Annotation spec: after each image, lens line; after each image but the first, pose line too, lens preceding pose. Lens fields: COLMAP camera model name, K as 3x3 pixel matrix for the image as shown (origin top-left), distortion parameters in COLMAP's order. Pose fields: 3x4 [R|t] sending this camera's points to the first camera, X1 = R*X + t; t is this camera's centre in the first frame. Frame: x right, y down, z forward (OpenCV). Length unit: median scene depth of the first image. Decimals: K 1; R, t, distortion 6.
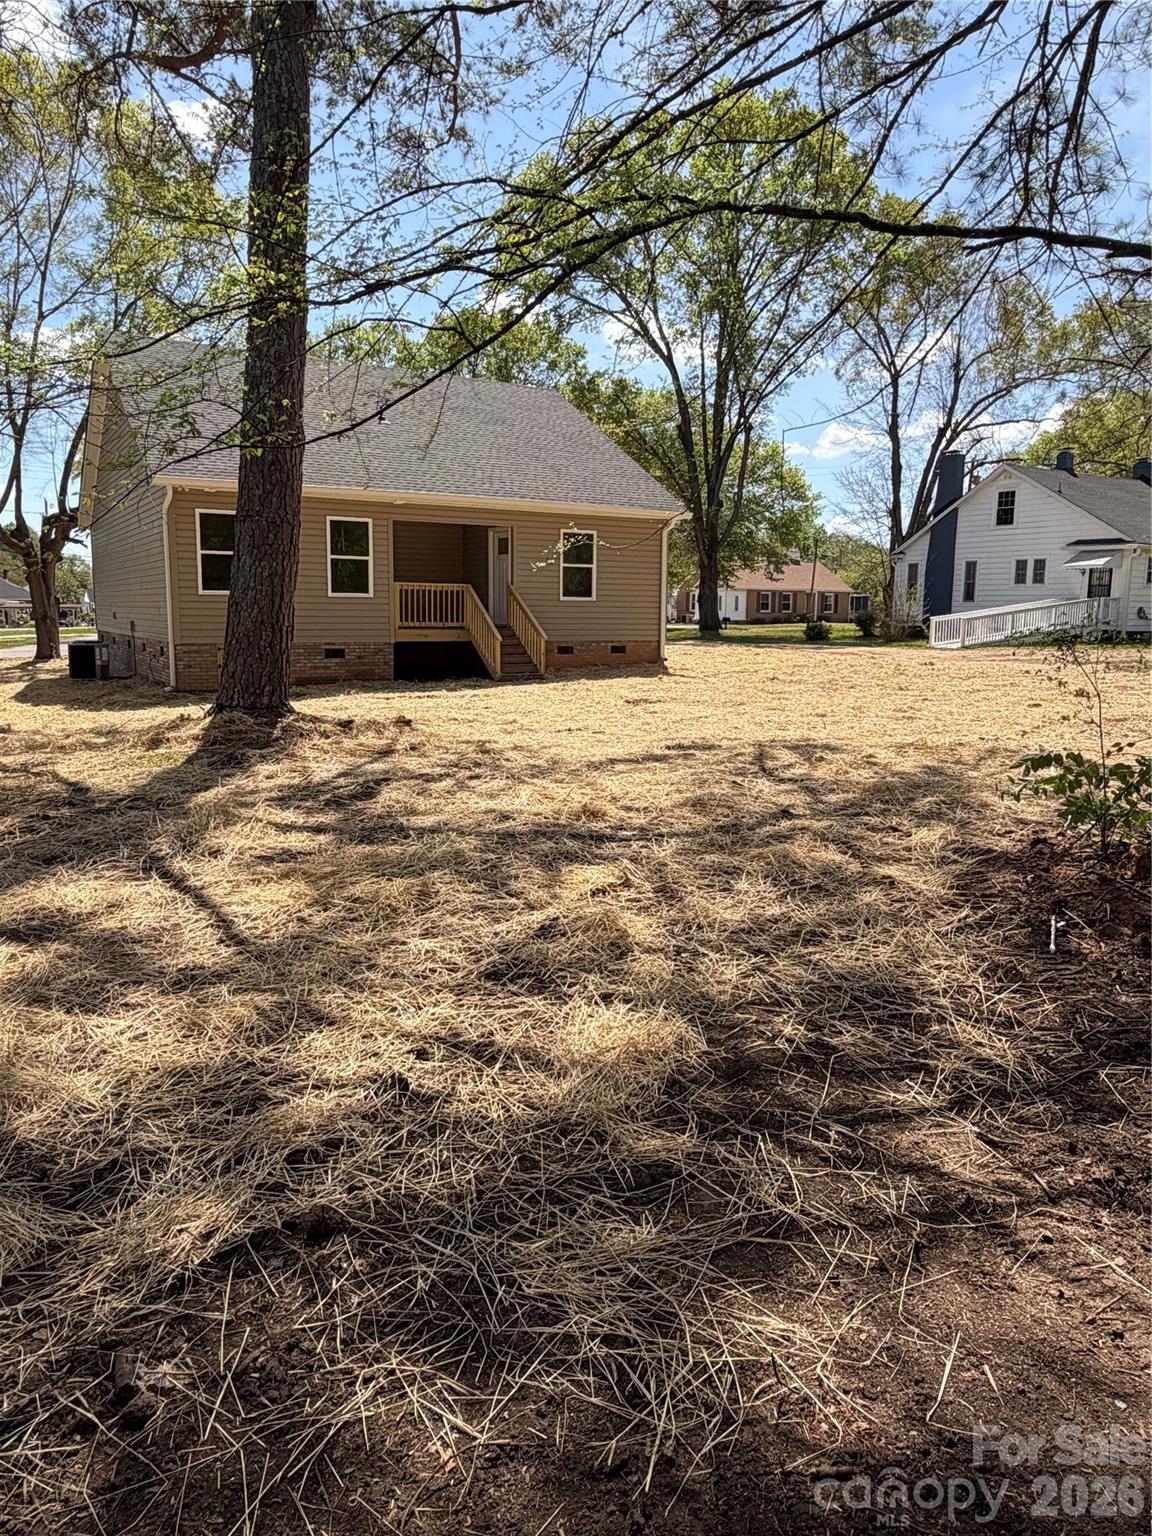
lens RADIAL K [[1032.8, 0, 576.5], [0, 1032.8, 769.6], [0, 0, 1]] dist [0.005829, 0.000468]
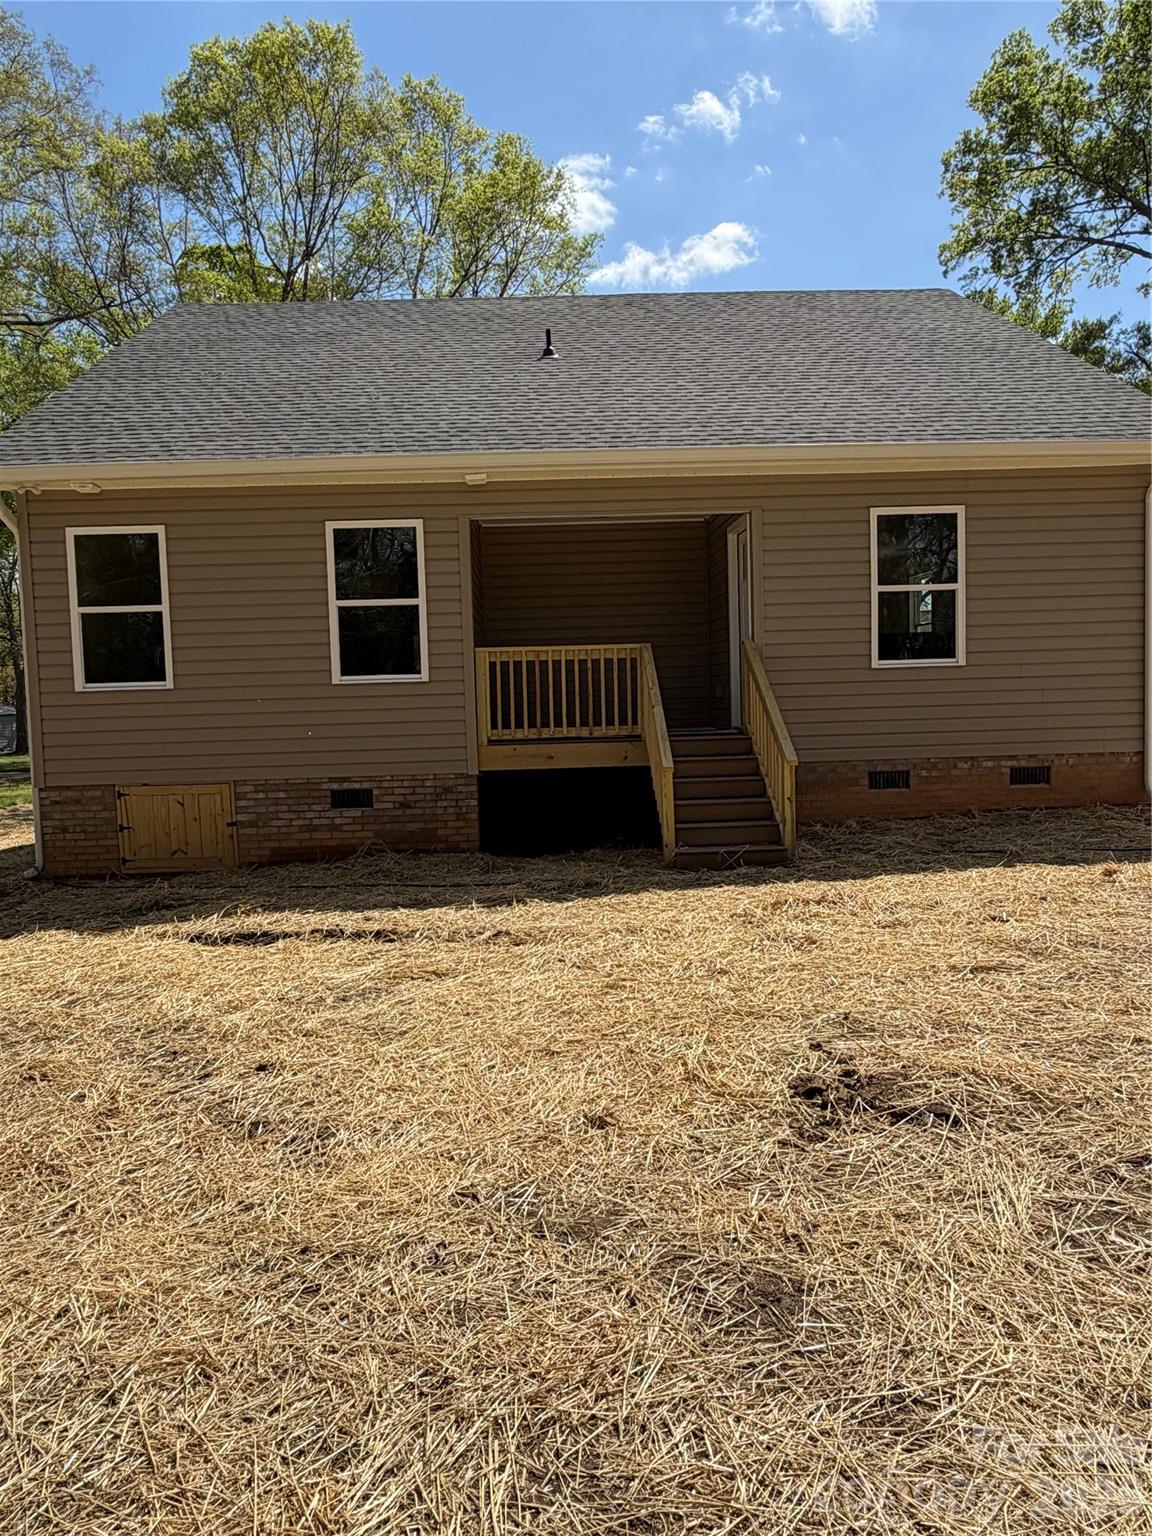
lens RADIAL K [[1032.8, 0, 572.4], [0, 1032.8, 764.4], [0, 0, 1]] dist [0.005829, 0.000468]
pose [[0.876650, 0.000841, -0.481128, 0.091076], [-0.035200, 0.997431, -0.062392, -0.098417], [0.479840, 0.071632, 0.874427, 0.600381]]
